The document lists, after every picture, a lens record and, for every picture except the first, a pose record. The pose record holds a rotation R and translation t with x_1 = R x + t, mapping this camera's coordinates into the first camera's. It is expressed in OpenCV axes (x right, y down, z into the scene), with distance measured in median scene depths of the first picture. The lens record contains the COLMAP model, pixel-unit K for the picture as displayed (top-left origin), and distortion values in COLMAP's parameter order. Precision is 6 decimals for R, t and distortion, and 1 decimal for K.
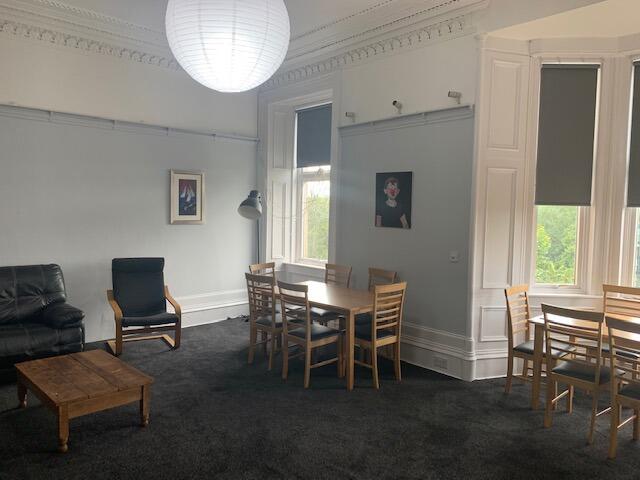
lens RADIAL K [[481.3, 0, 323.5], [0, 481.3, 240.5], [0, 0, 1]] dist [0.026825, 0.001962]
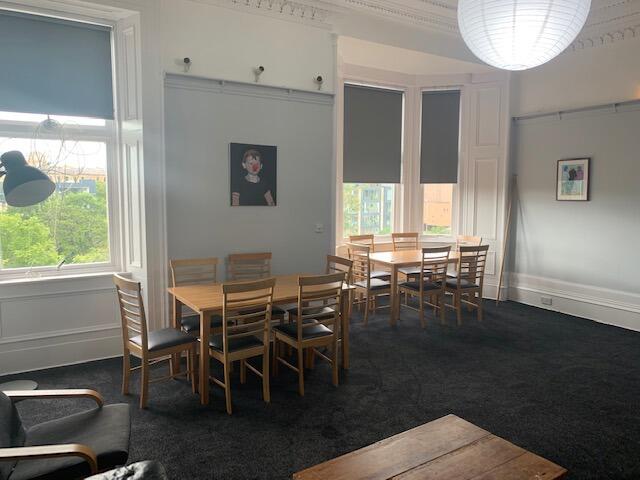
lens RADIAL K [[481.3, 0, 322.5], [0, 481.3, 236.6], [0, 0, 1]] dist [0.026825, 0.001962]
pose [[0.178100, -0.107944, 0.978074, -0.739474], [0.063157, 0.993170, 0.098109, -0.050283], [-0.981983, 0.044299, 0.183701, 0.707772]]
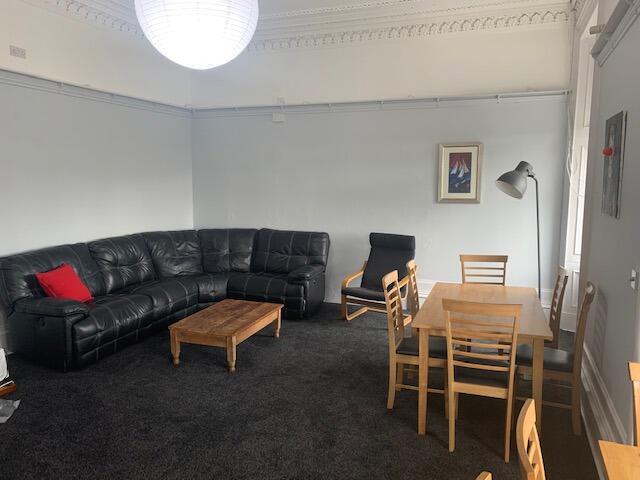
lens RADIAL K [[481.3, 0, 320.9], [0, 481.3, 240.3], [0, 0, 1]] dist [0.026825, 0.001962]
pose [[0.469213, 0.094720, -0.877990, 0.490759], [-0.057053, 0.995405, 0.076897, -0.023329], [0.881240, 0.014011, 0.472462, 0.428852]]
